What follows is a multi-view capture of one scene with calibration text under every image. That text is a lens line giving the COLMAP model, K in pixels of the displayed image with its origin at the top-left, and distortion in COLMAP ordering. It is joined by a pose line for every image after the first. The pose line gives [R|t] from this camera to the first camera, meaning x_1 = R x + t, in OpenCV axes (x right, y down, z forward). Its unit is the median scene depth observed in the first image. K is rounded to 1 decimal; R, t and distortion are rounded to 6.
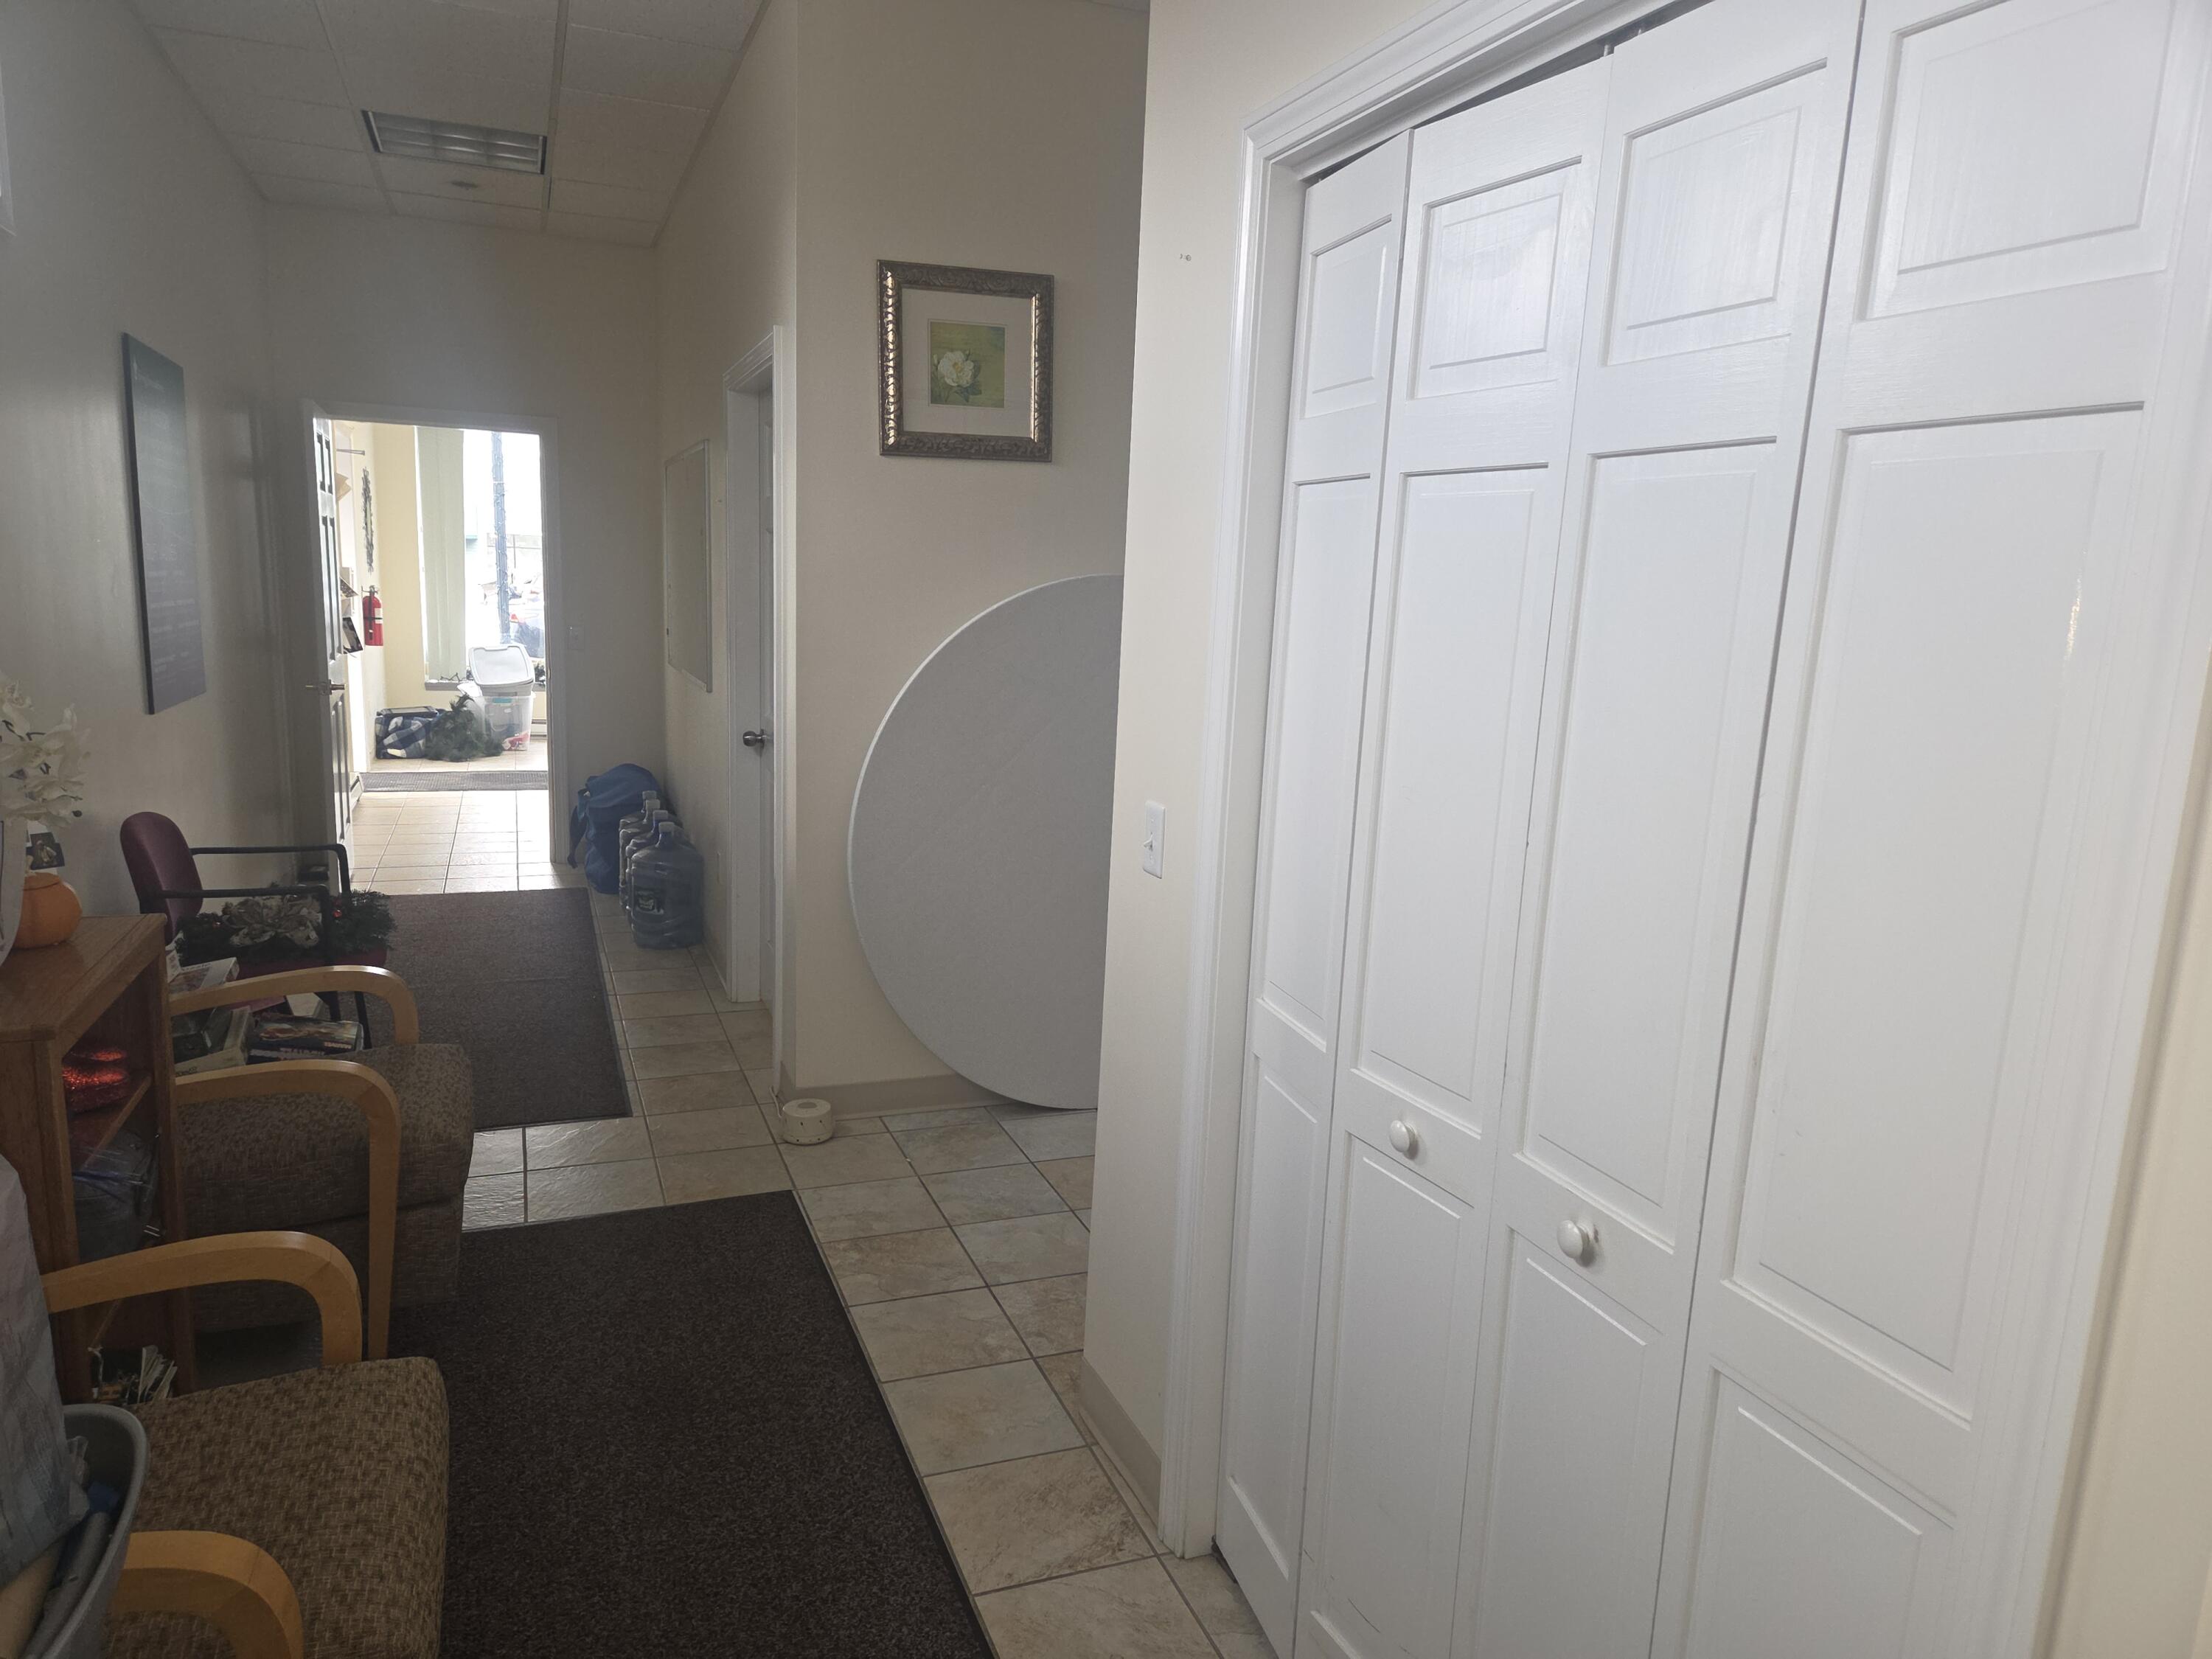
lens RADIAL K [[1482.8, 0, 1094.3], [0, 1482.8, 822.8], [0, 0, 1]] dist [0.071351, -0.048630]
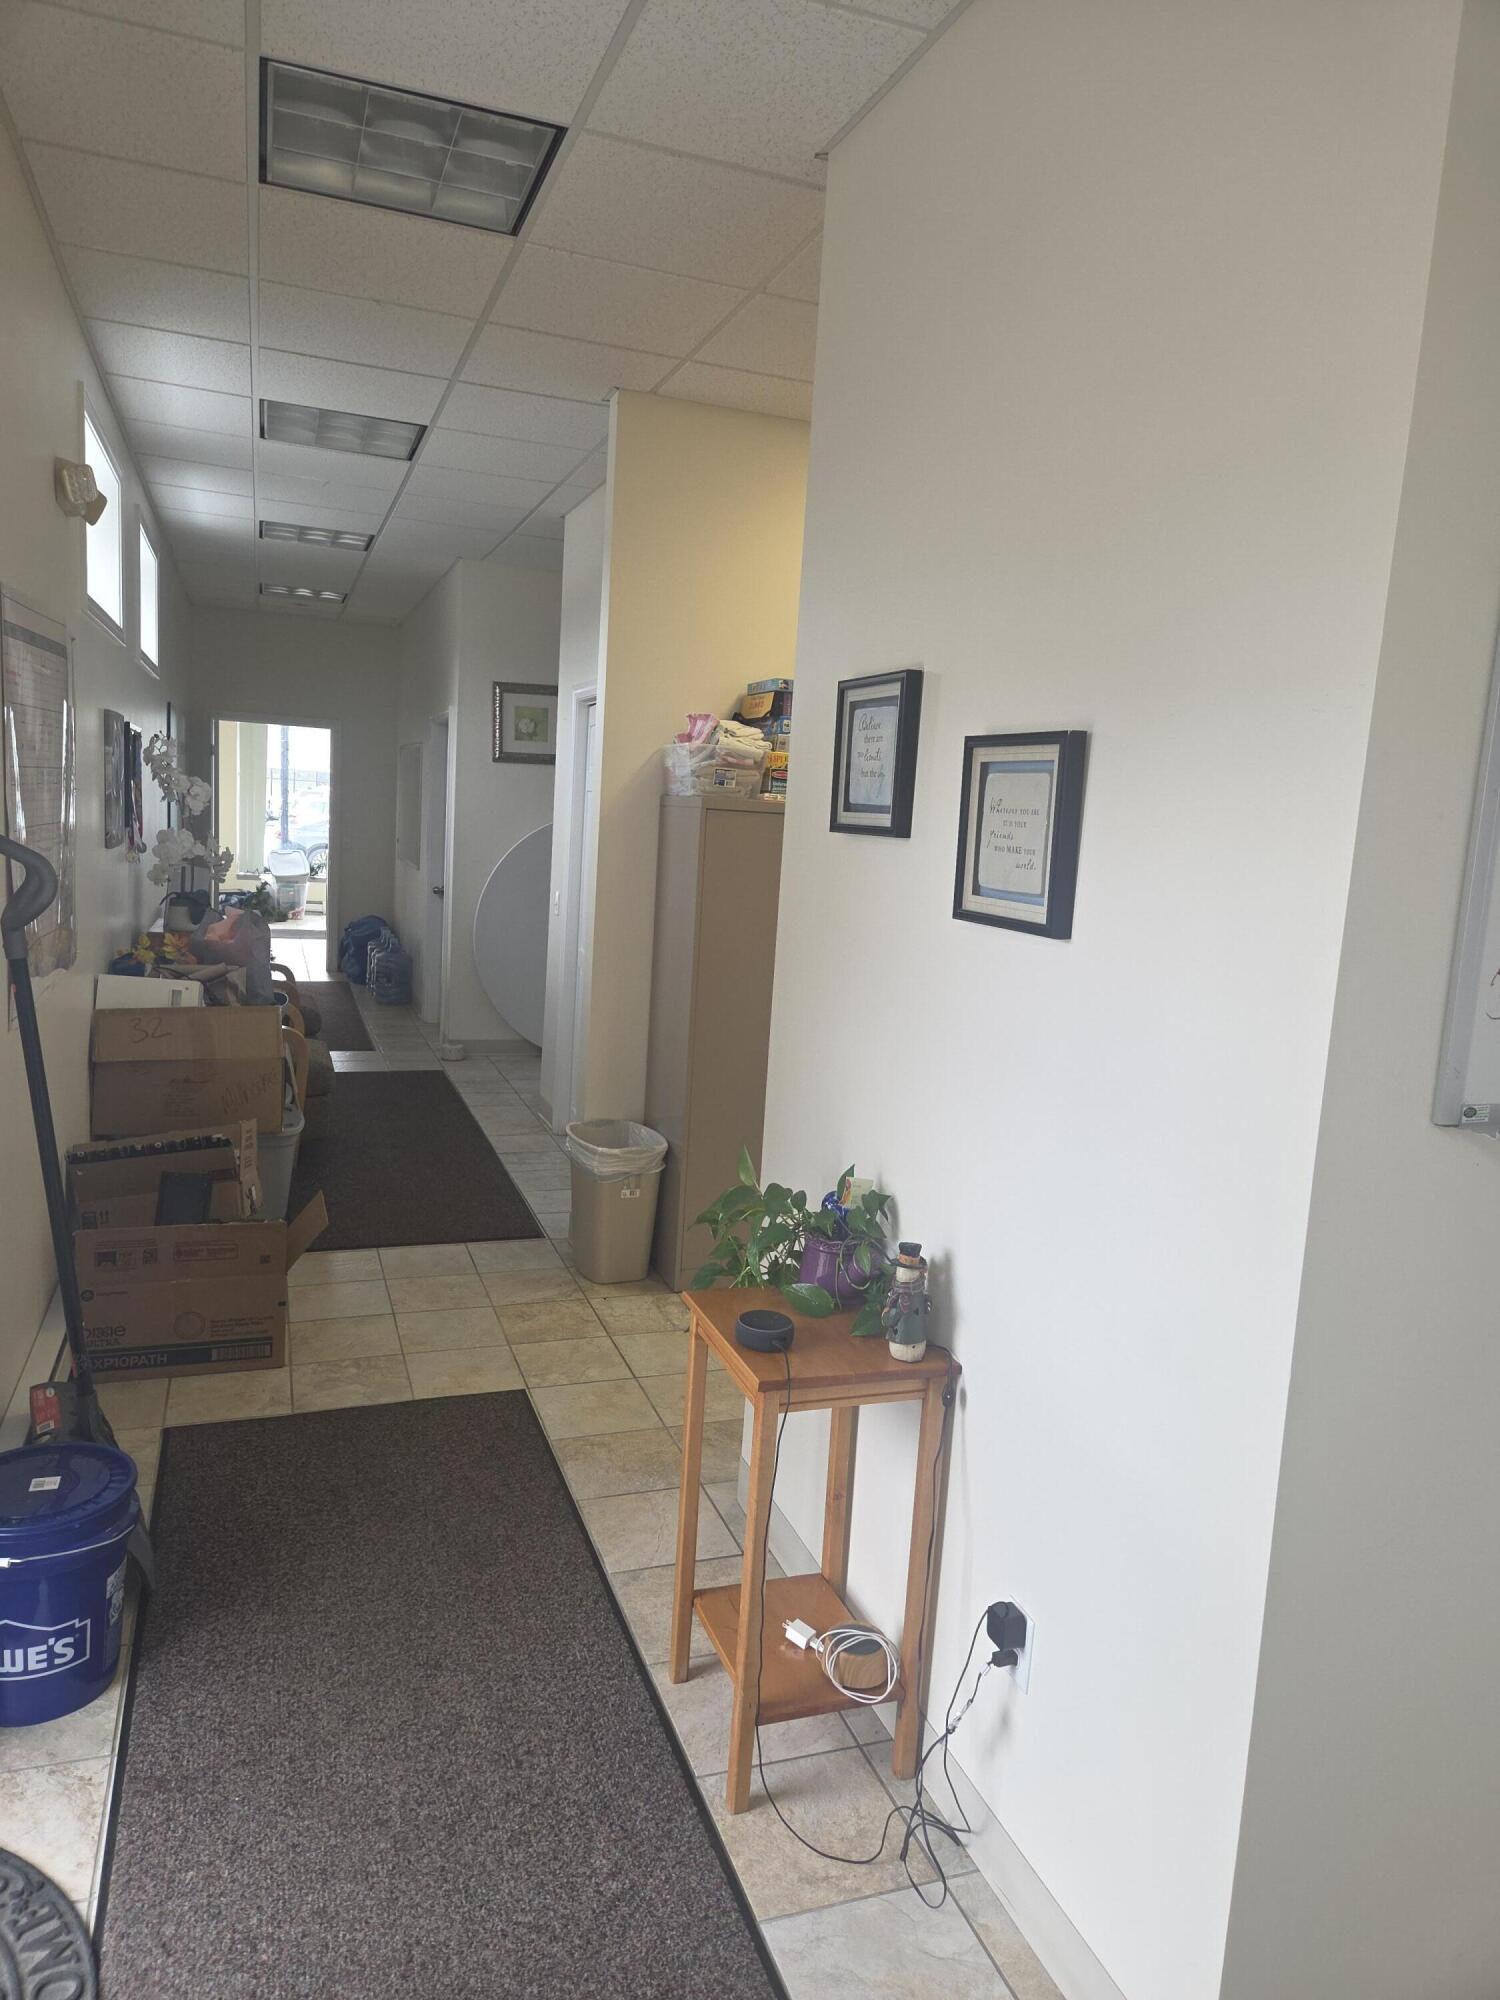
lens RADIAL K [[1340.7, 0, 755.7], [0, 1340.7, 1007.9], [0, 0, 1]] dist [0.071351, -0.048630]
pose [[0.999504, 0.028796, -0.012759, 0.199779], [-0.029086, 0.999310, -0.023103, 0.113754], [0.012084, 0.023462, 0.999652, -0.711867]]
